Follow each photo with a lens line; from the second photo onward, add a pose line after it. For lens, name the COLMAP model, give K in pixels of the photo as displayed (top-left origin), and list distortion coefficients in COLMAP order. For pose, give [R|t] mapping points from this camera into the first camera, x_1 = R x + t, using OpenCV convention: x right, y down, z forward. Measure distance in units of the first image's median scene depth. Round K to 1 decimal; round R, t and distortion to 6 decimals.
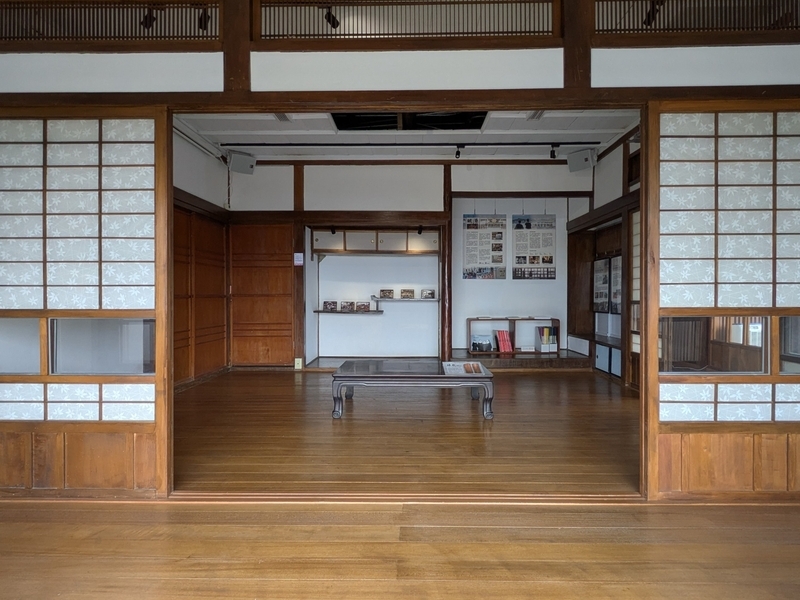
lens RADIAL K [[458.4, 0, 401.3], [0, 458.4, 298.0], [0, 0, 1]] dist [-0.004744, -0.000379]
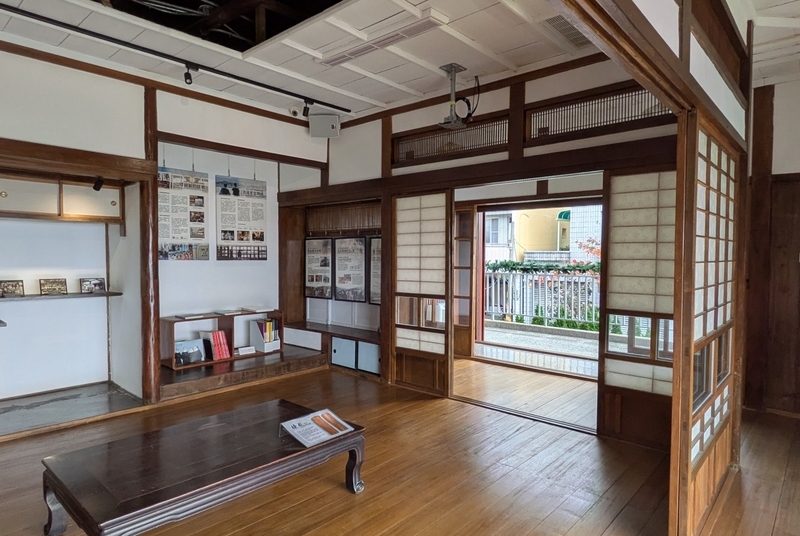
lens RADIAL K [[476.8, 0, 400.9], [0, 476.8, 269.2], [0, 0, 1]] dist [0.000378, -0.002316]
pose [[0.651874, -0.018193, 0.758109, -0.159914], [0.000530, 0.999723, 0.023535, -0.045043], [-0.758327, -0.014940, 0.651703, 0.256922]]
